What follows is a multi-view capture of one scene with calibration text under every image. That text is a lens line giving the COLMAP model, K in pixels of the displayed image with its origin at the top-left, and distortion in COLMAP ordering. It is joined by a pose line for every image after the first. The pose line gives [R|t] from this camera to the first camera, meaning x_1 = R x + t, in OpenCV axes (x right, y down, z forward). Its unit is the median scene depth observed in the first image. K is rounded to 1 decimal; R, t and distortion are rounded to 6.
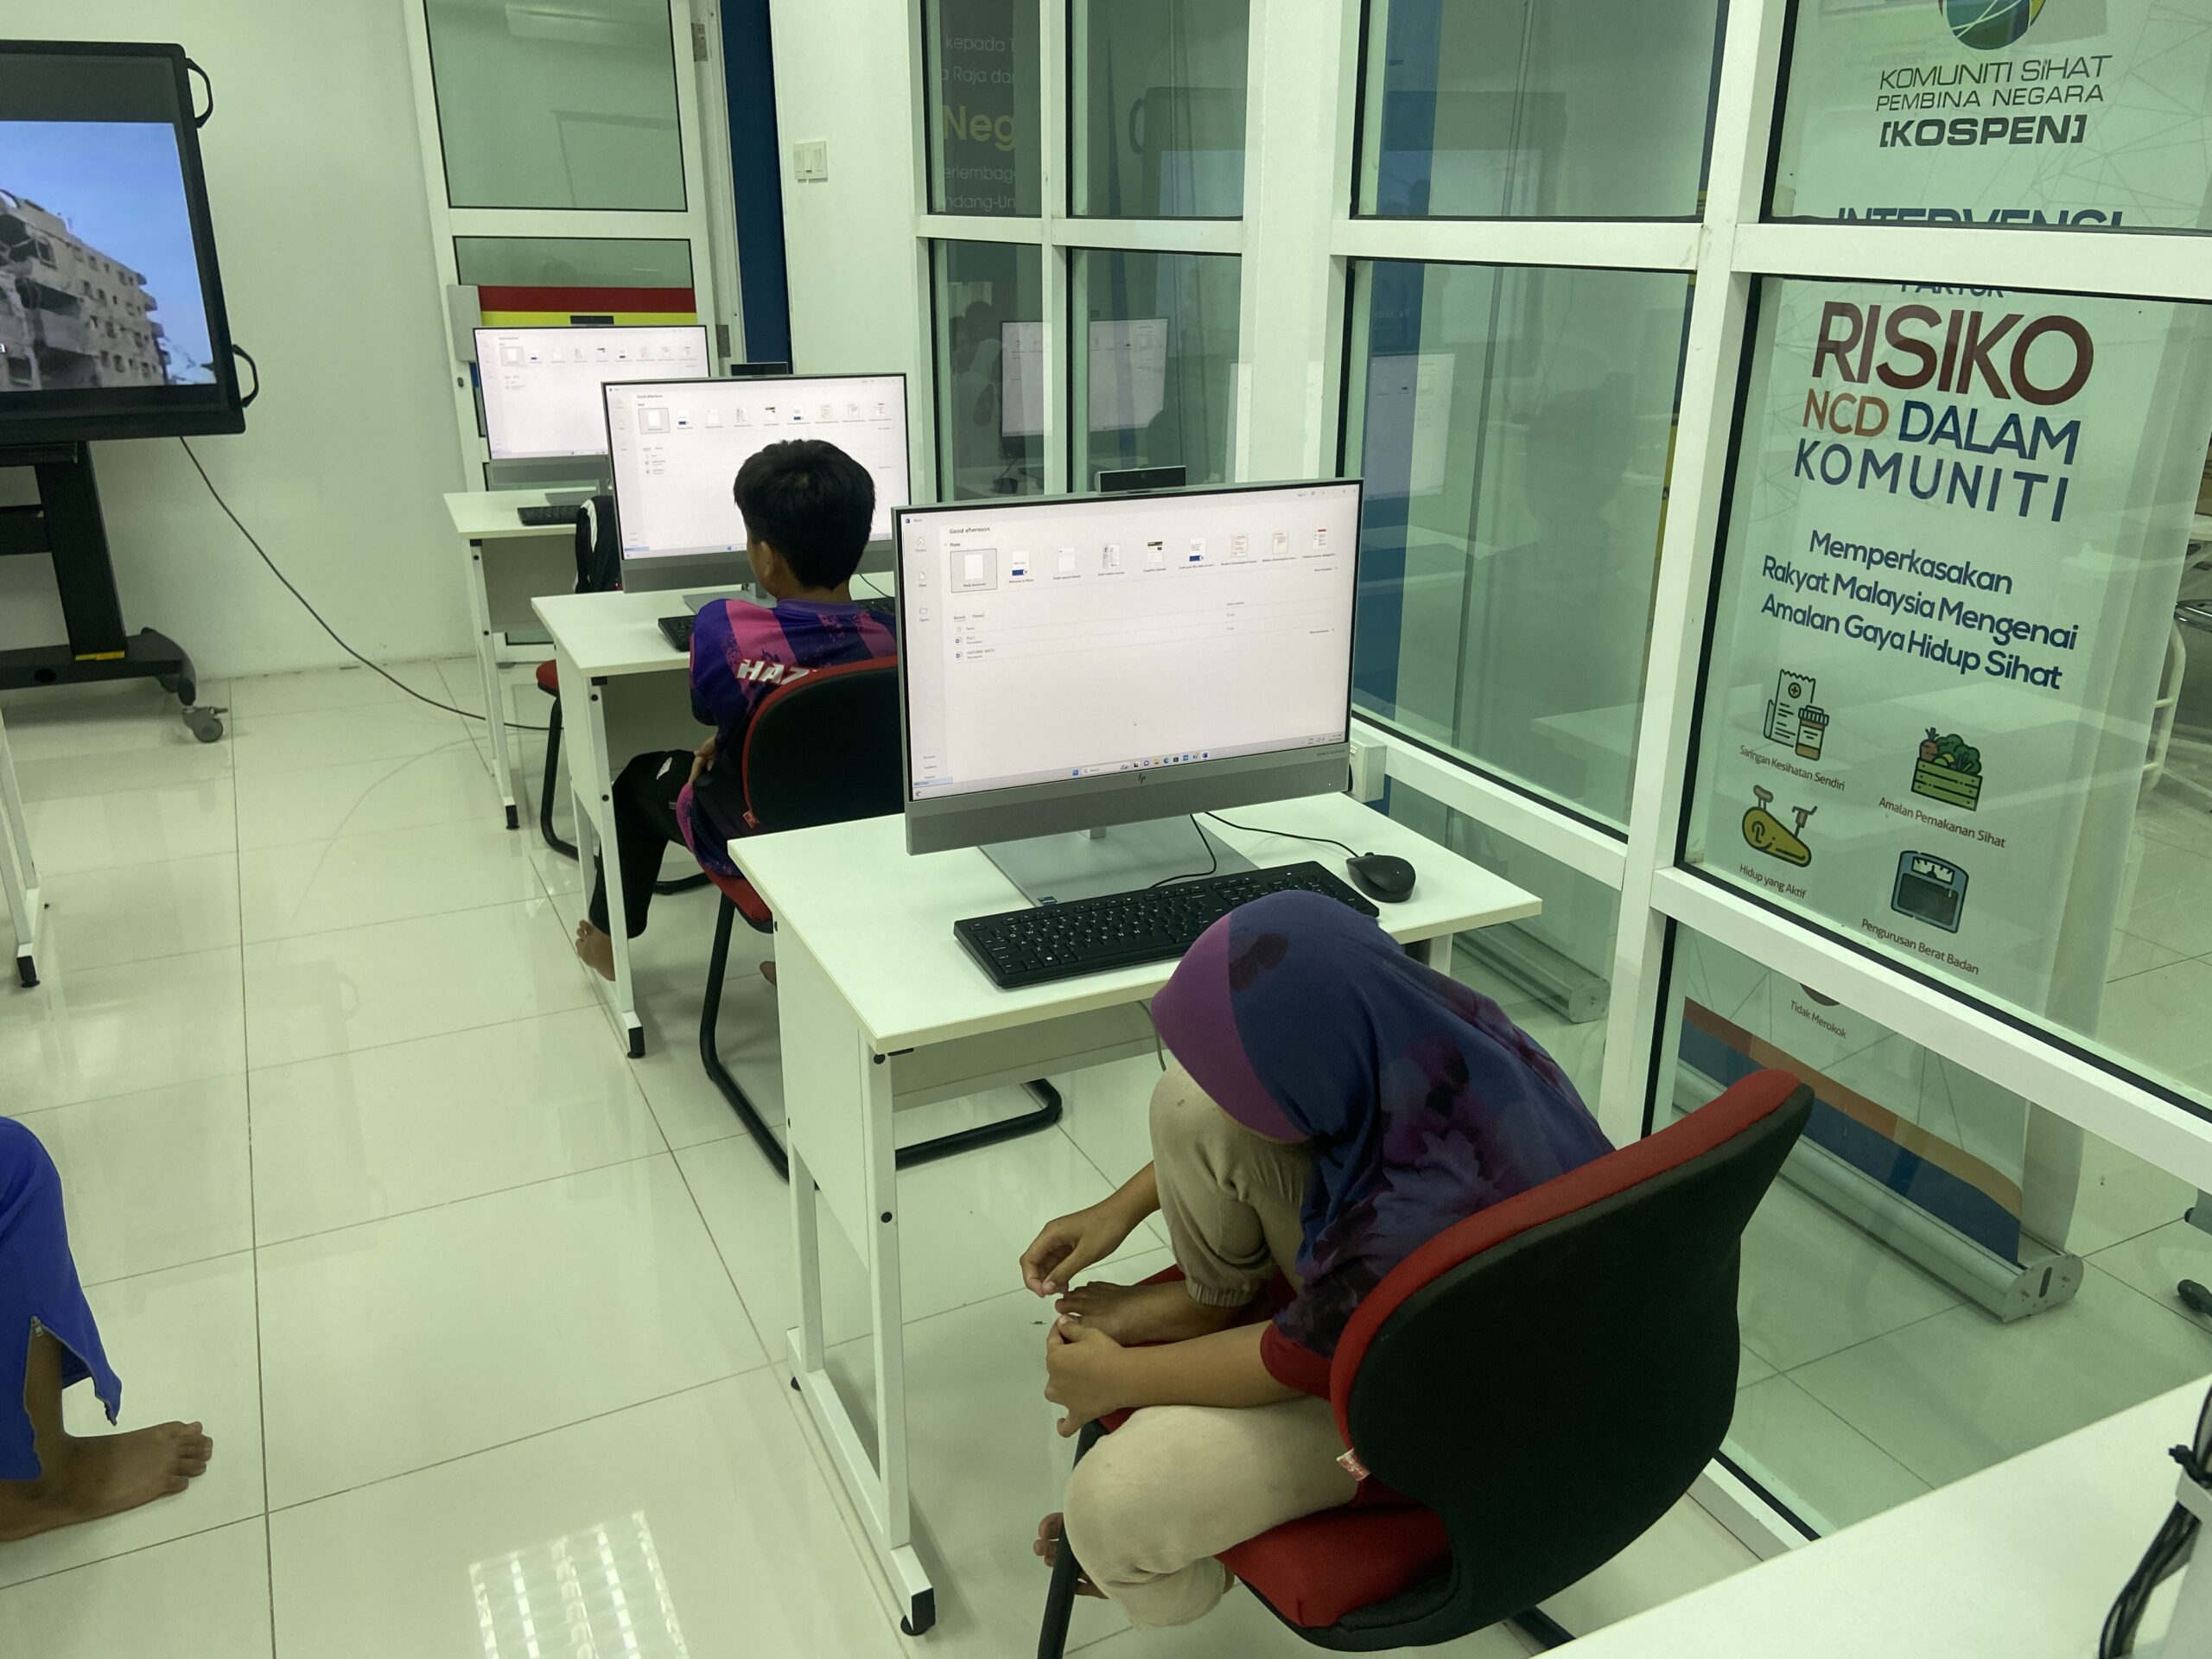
lens RADIAL K [[1665.5, 0, 1114.4], [0, 1665.5, 818.1], [0, 0, 1]] dist [0.118419, -0.136317]
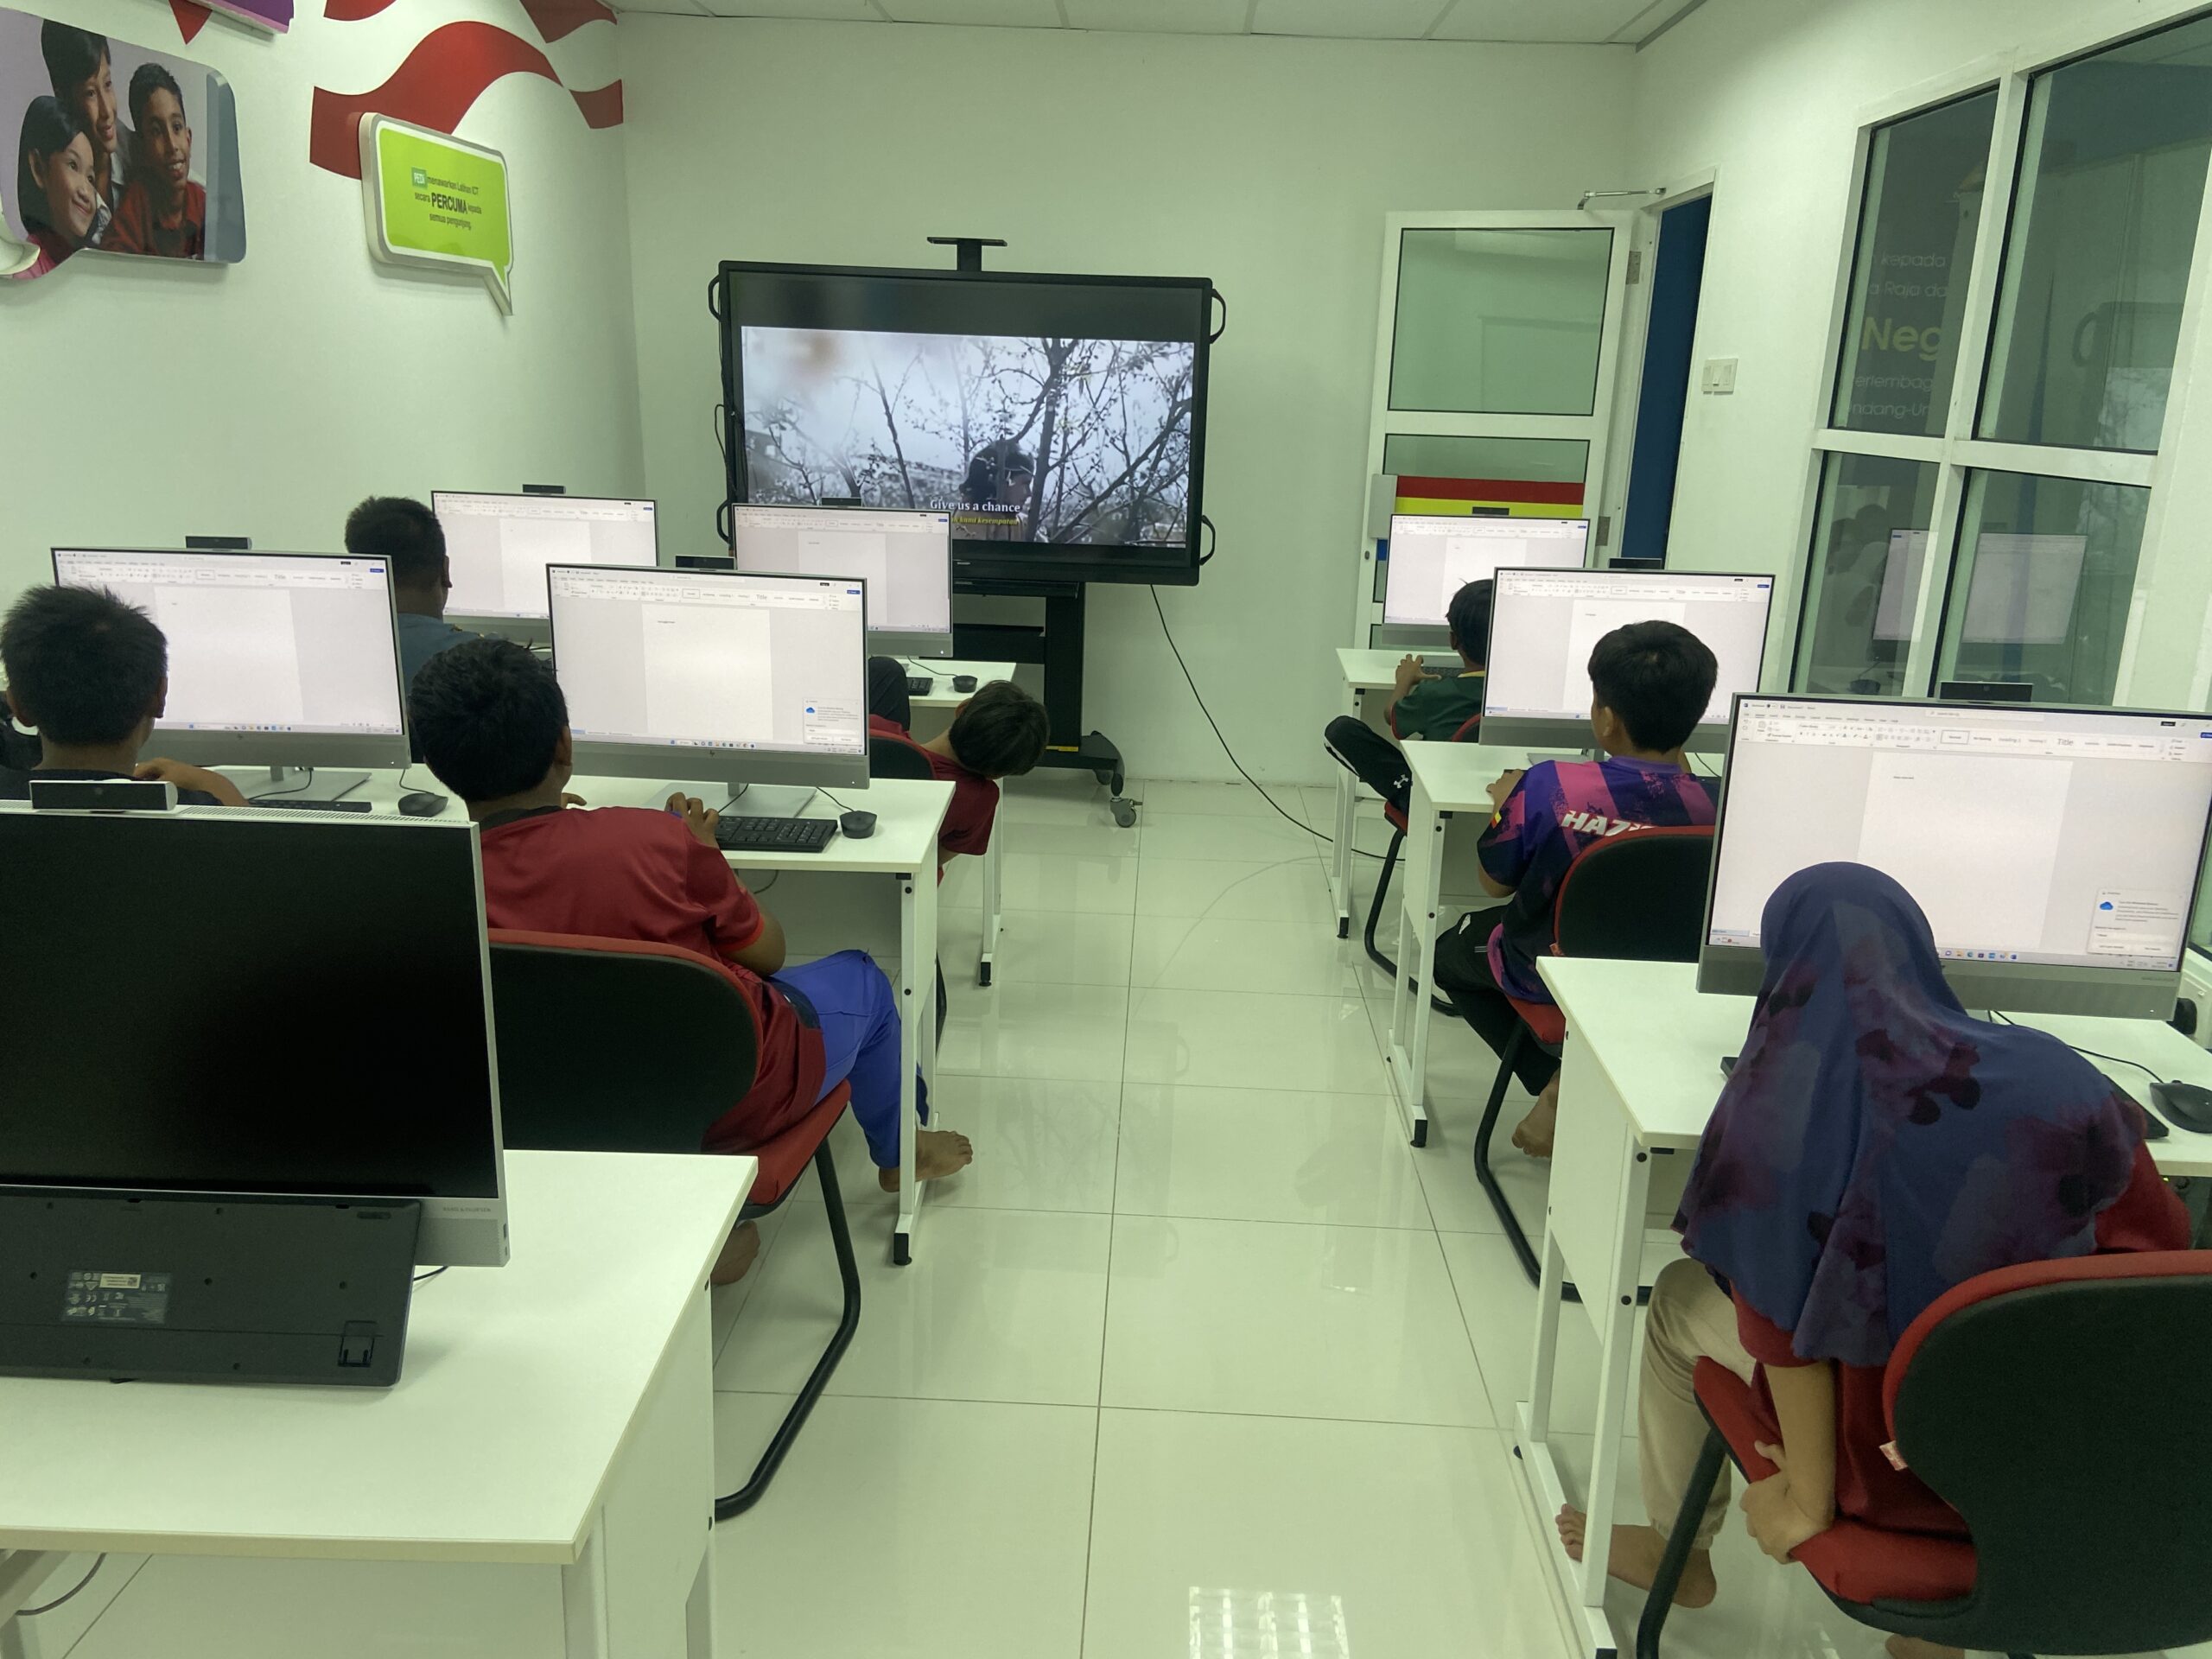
lens RADIAL K [[1665.5, 0, 1122.4], [0, 1665.5, 817.9], [0, 0, 1]] dist [0.118419, -0.136317]
pose [[0.880002, 0.144217, -0.452546, 0.025716], [-0.188802, 0.980492, -0.054675, 0.031015], [0.435832, 0.133556, 0.890064, -0.152439]]
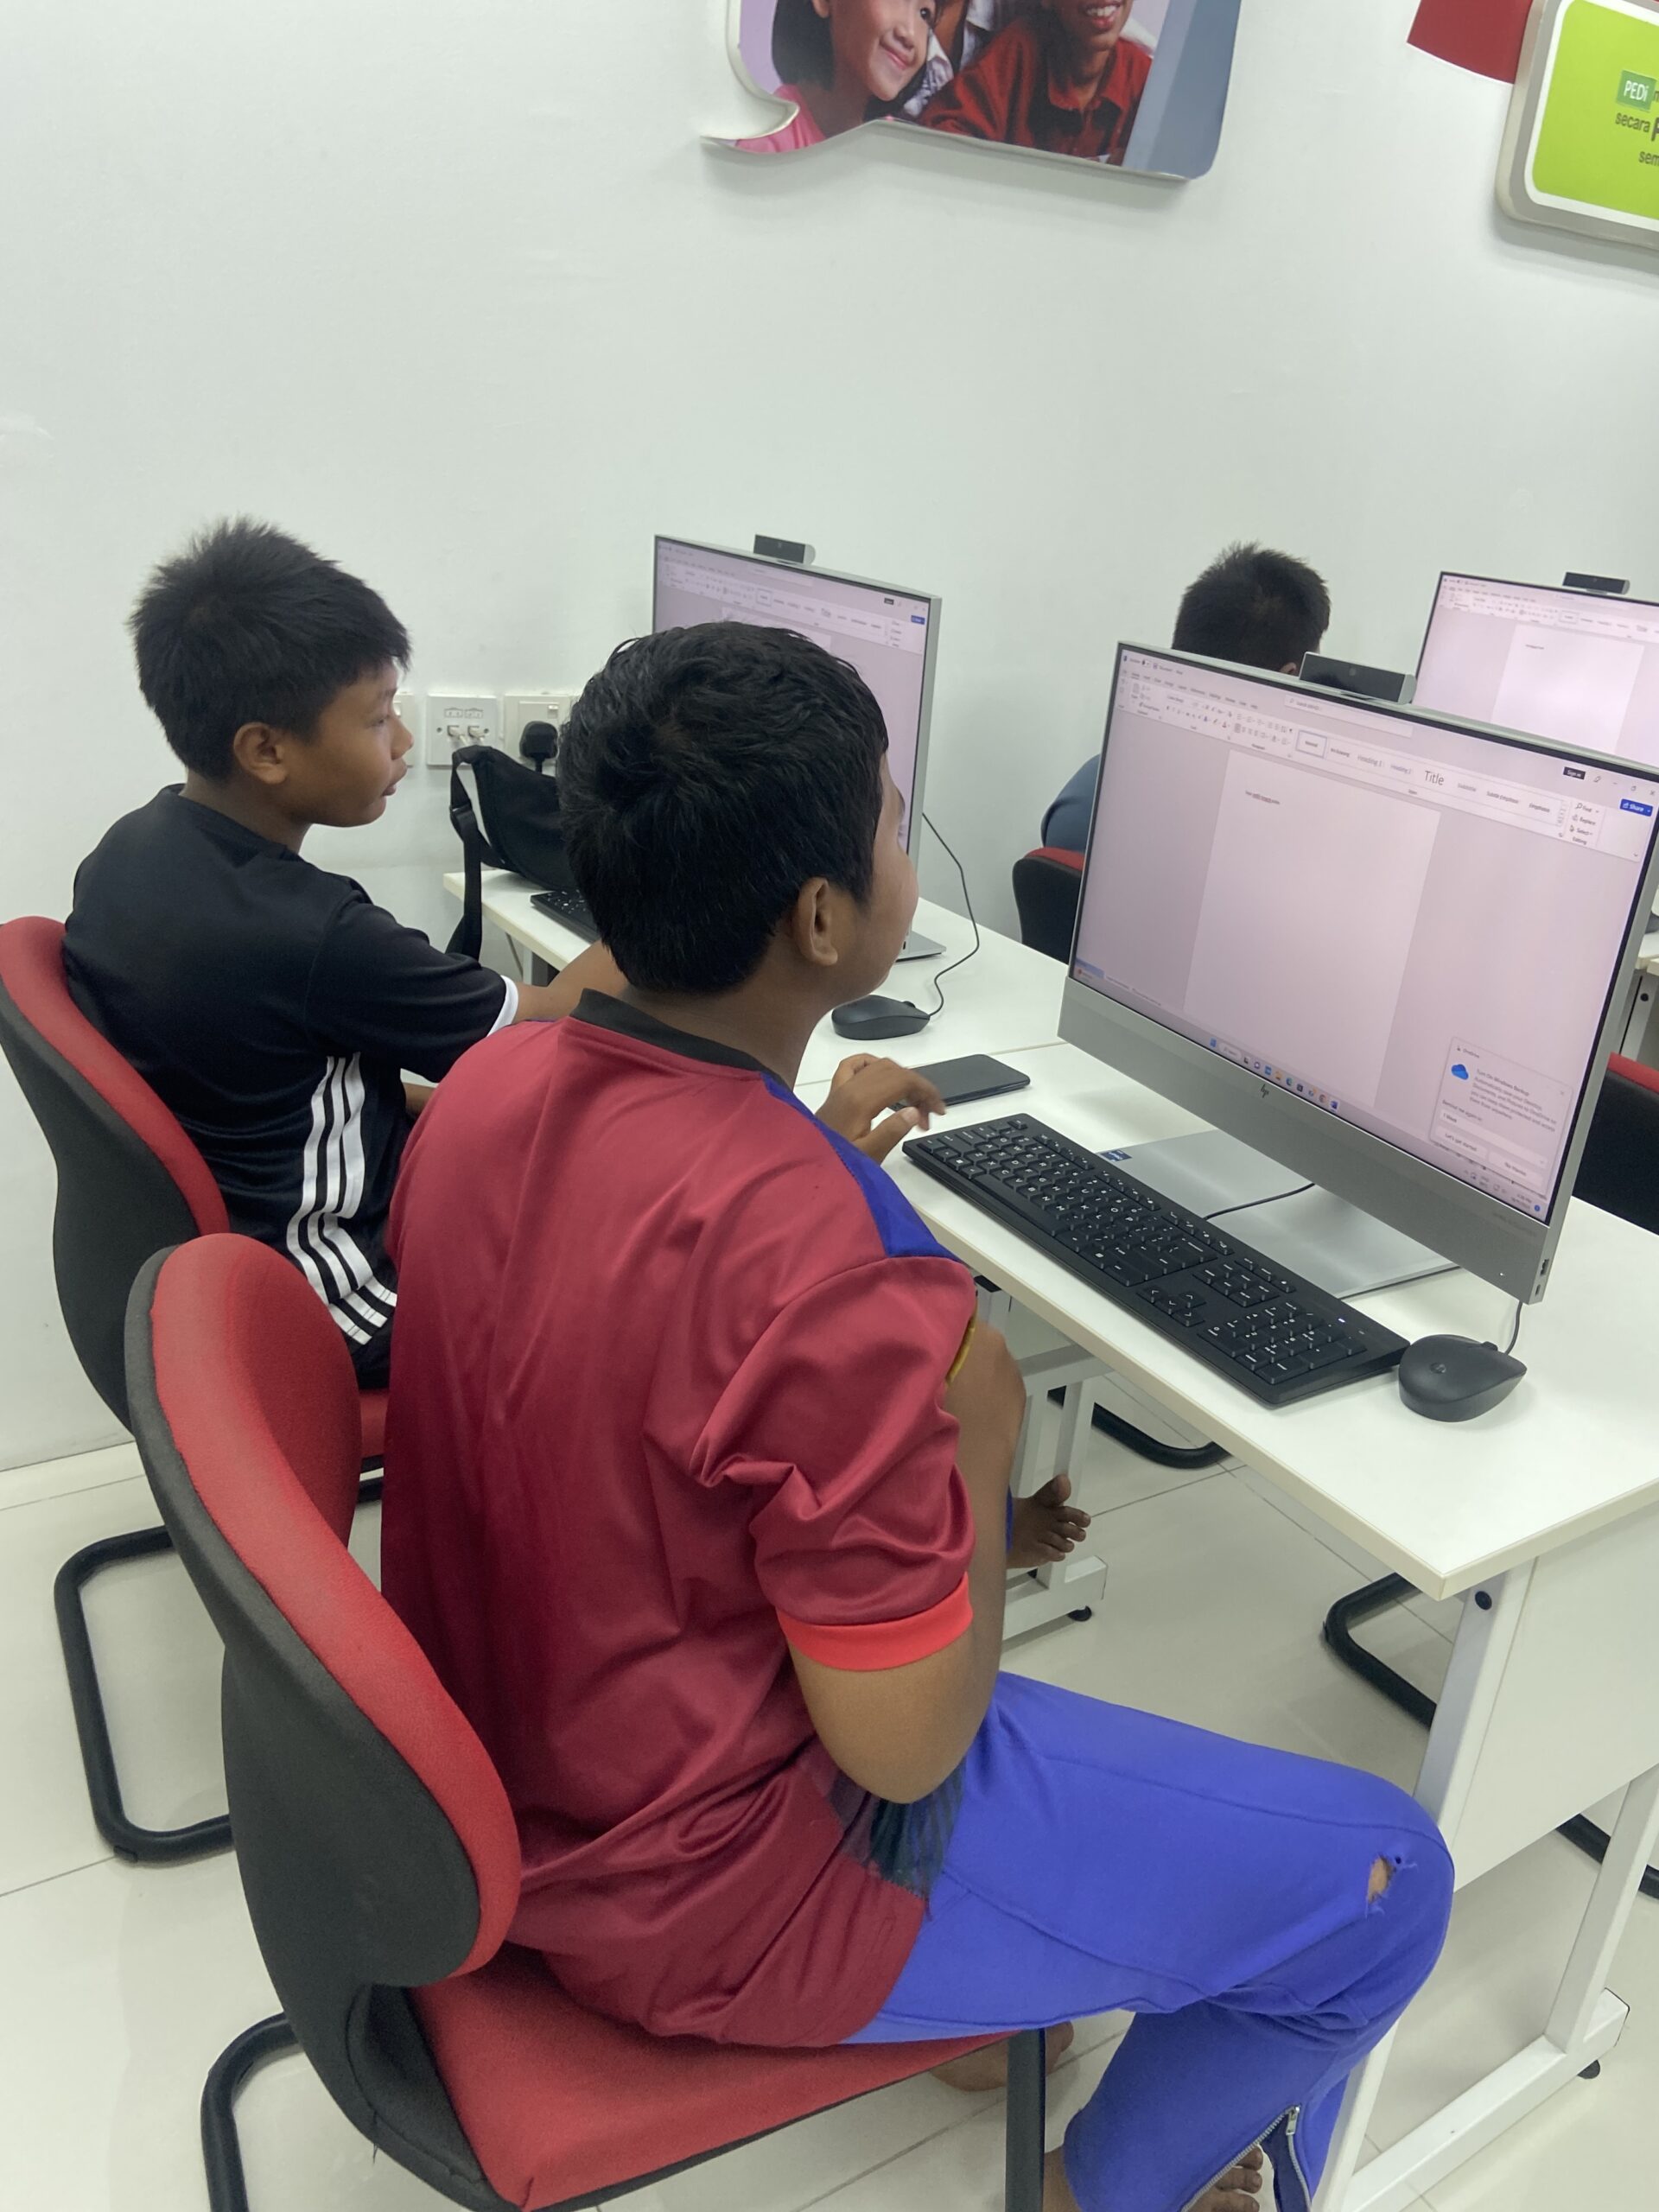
lens RADIAL K [[1665.5, 0, 889.9], [0, 1665.5, 1086.1], [0, 0, 1]] dist [0.118419, -0.136317]
pose [[0.118528, 0.373470, -0.920039, -0.285629], [-0.425729, 0.856199, 0.292709, -0.135969], [0.897054, 0.356993, 0.260480, 0.523472]]
